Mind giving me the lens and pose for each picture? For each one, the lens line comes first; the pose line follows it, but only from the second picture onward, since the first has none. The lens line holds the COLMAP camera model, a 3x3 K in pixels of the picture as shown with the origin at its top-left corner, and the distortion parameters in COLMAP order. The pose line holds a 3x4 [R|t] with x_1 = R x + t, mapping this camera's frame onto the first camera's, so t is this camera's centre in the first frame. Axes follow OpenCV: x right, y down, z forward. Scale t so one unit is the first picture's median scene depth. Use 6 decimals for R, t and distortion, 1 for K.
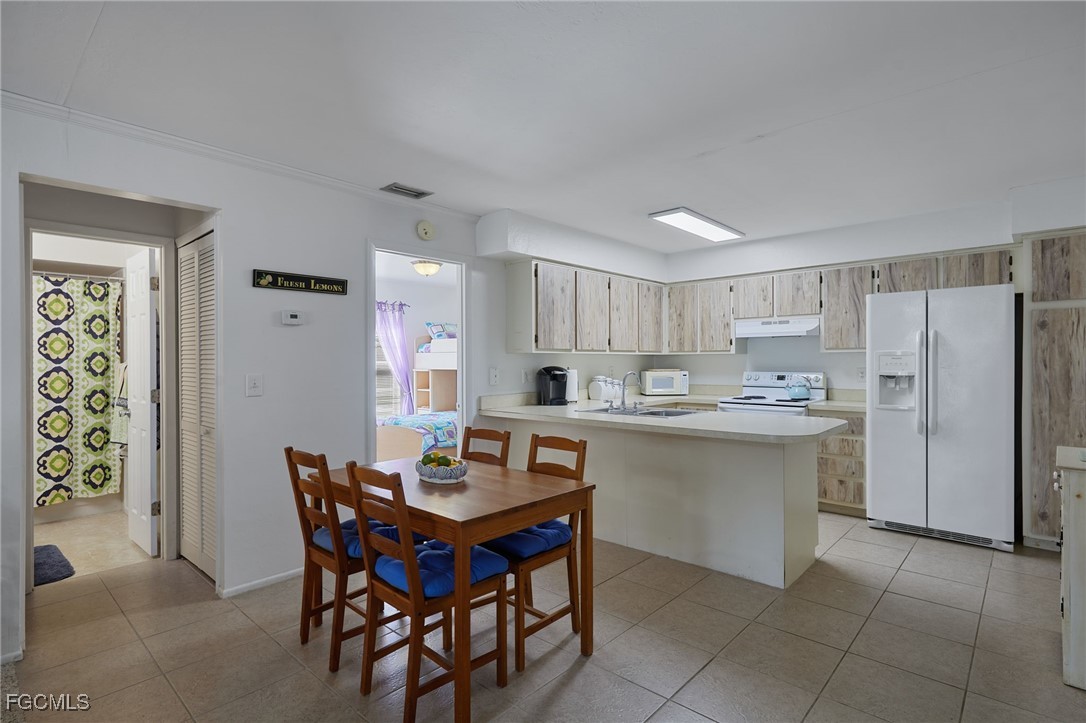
lens RADIAL K [[538.9, 0, 543.0], [0, 538.9, 361.5], [0, 0, 1]] dist [-0.001089, 0.006526]
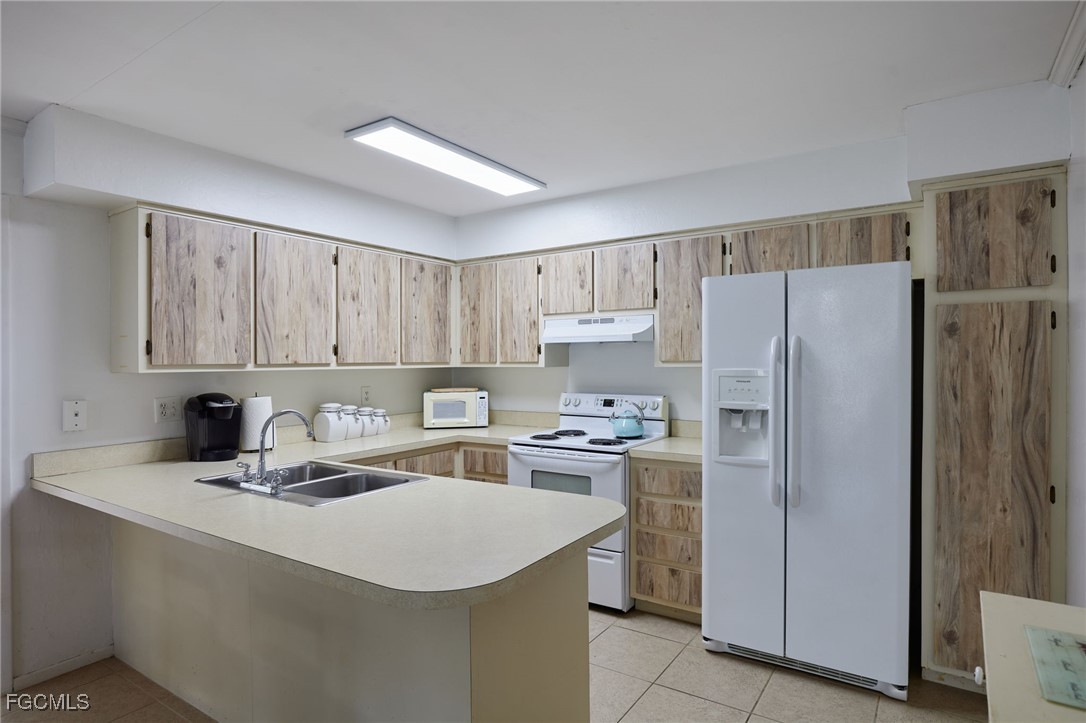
lens RADIAL K [[597.8, 0, 539.8], [0, 597.8, 365.2], [0, 0, 1]] dist [-0.011197, 0.000254]
pose [[0.989063, -0.003706, 0.147449, 0.293432], [0.002648, 0.999969, 0.007371, -0.026978], [-0.147472, -0.006900, 0.989042, 0.325533]]
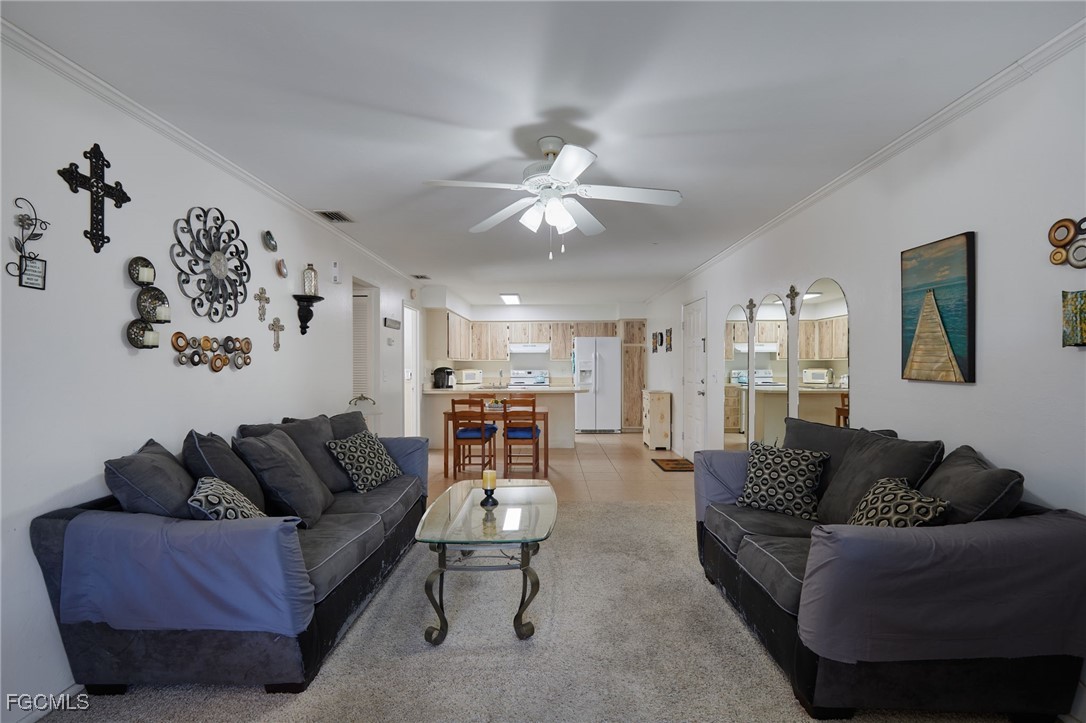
lens RADIAL K [[489.5, 0, 543.0], [0, 489.5, 361.5], [0, 0, 1]] dist [-0.000549, -0.000062]
pose [[0.751955, 0.006543, 0.659181, -0.884032], [-0.000941, 0.999960, -0.008852, 0.004752], [-0.659213, 0.006036, 0.751932, -0.511343]]
